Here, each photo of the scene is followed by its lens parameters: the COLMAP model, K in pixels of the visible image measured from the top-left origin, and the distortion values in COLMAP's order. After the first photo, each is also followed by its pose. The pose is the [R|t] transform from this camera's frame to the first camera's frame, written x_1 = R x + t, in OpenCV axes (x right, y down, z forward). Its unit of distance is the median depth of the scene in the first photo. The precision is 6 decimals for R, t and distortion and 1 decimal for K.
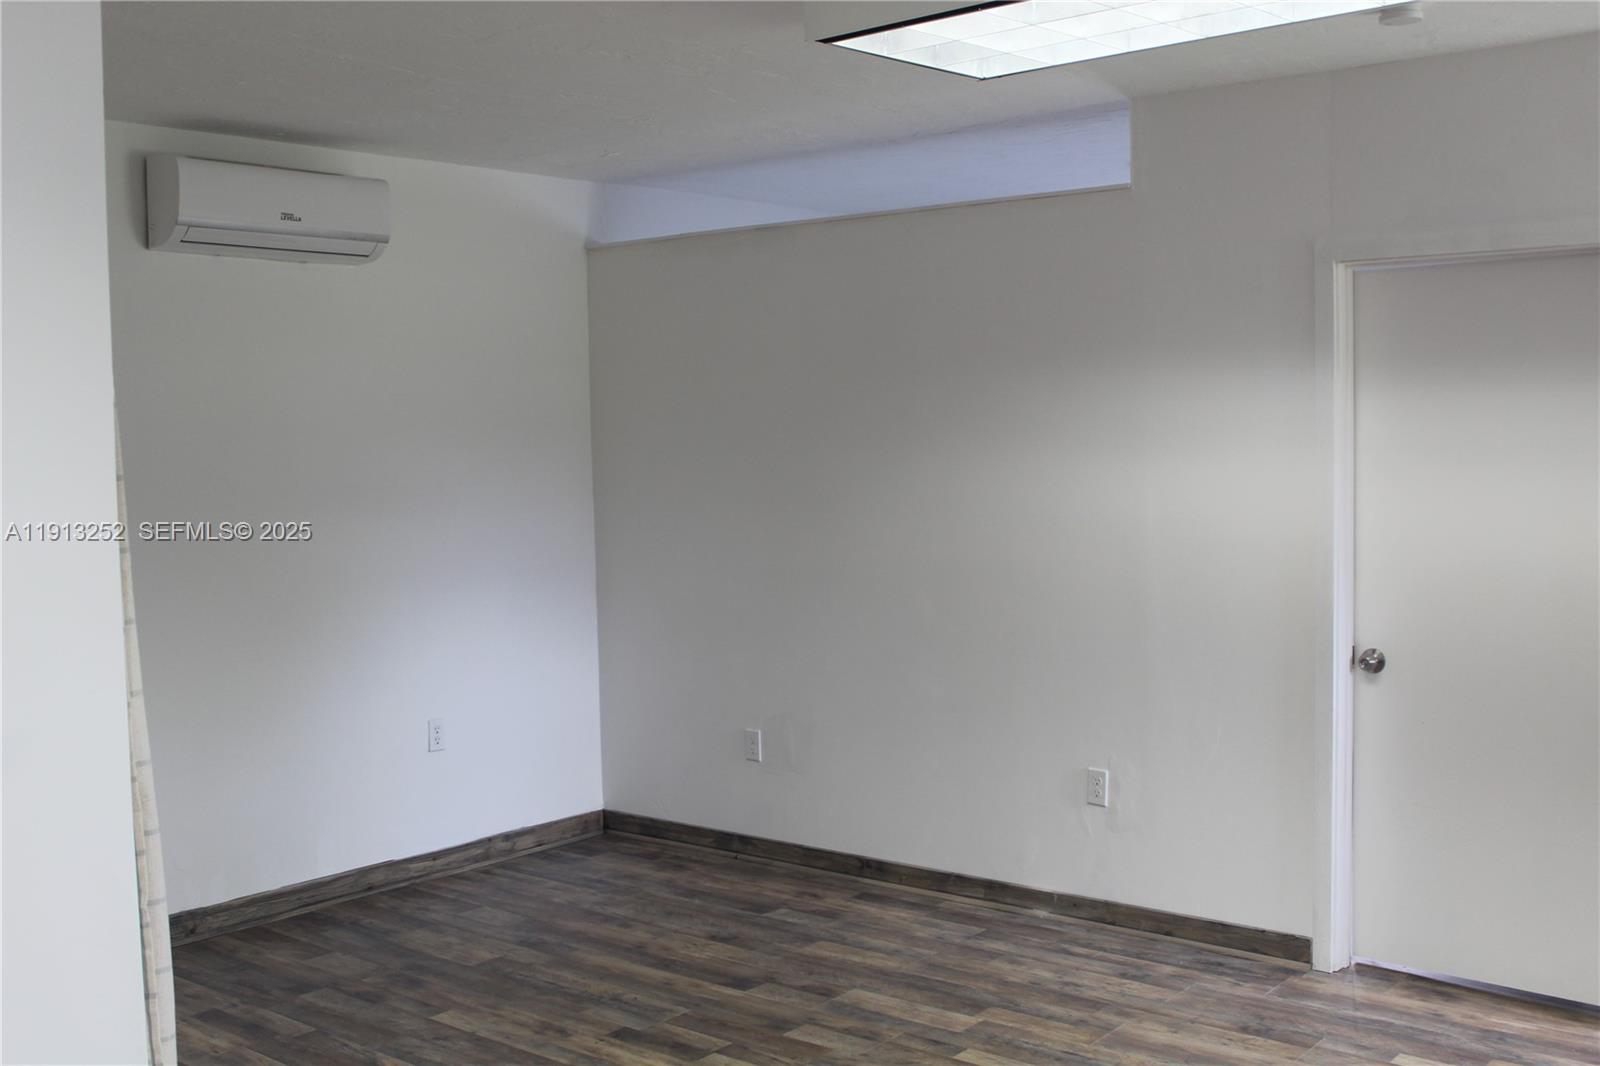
lens RADIAL K [[1633.3, 0, 800.0], [0, 1633.3, 533.0], [0, 0, 1]] dist [-0.074440, 0.010335]
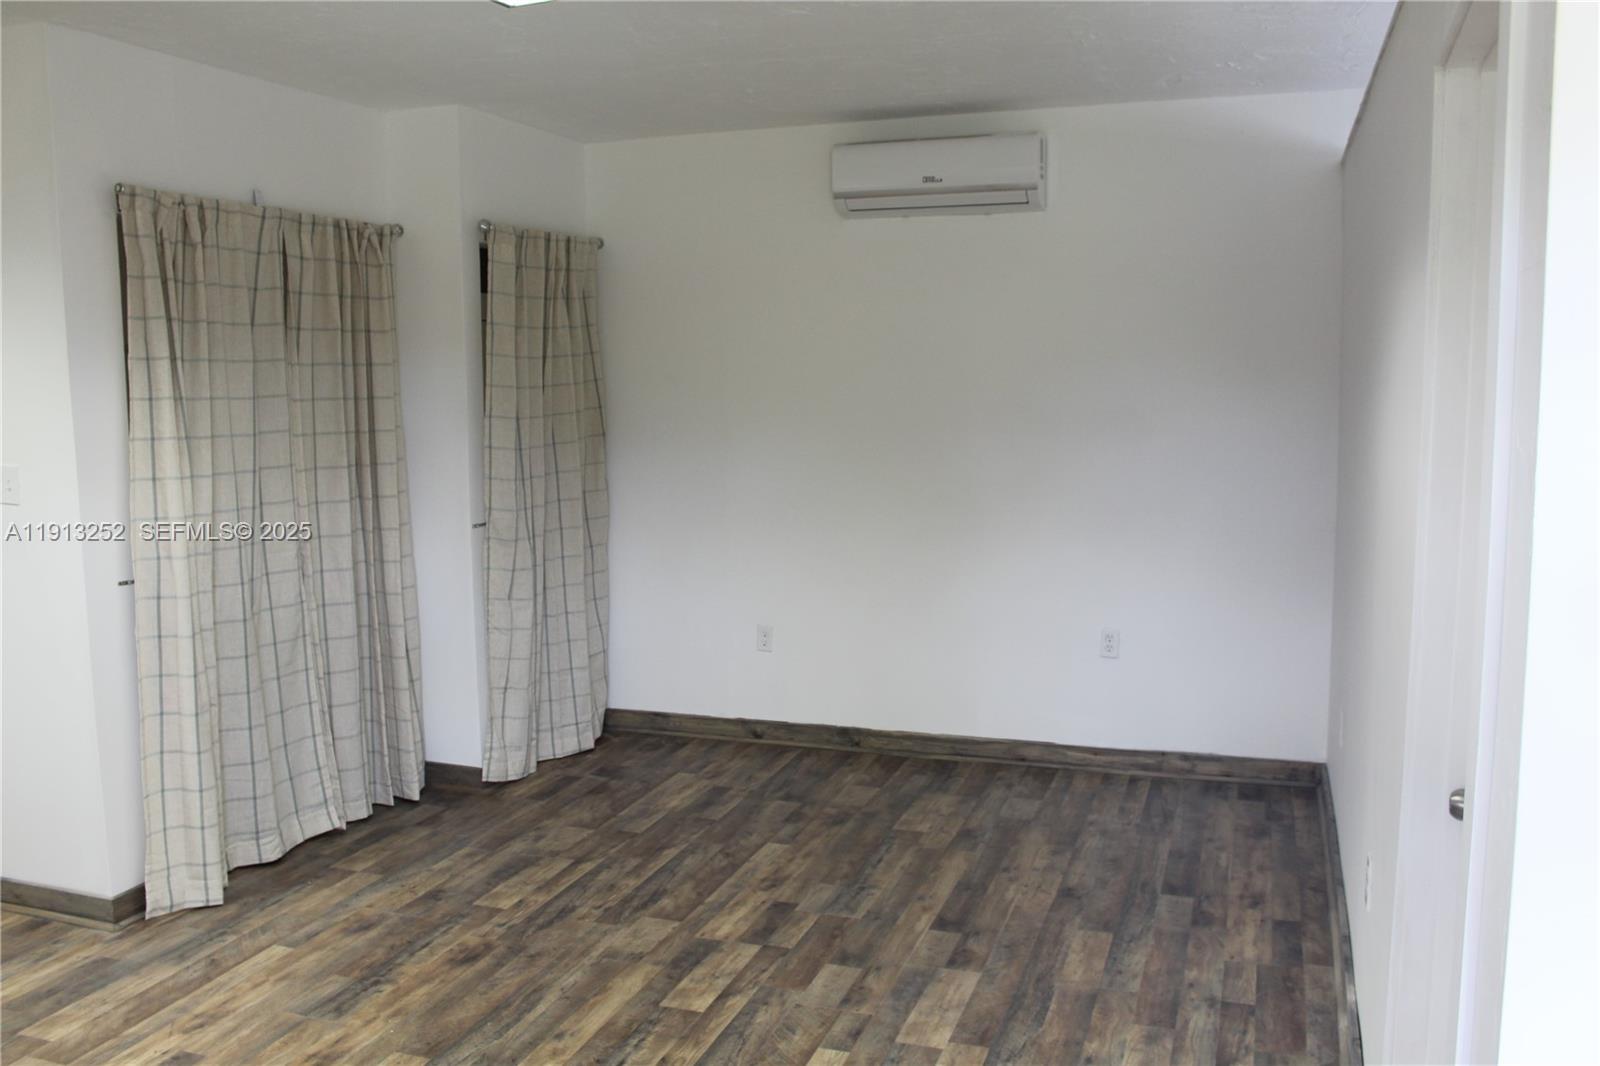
lens RADIAL K [[1352.2, 0, 800.0], [0, 1352.2, 533.0], [0, 0, 1]] dist [-0.170019, 0.169106]
pose [[0.347930, 0.123326, -0.929373, 0.631454], [-0.052184, 0.992321, 0.112143, -0.044945], [0.936067, 0.009480, 0.351694, 0.598206]]
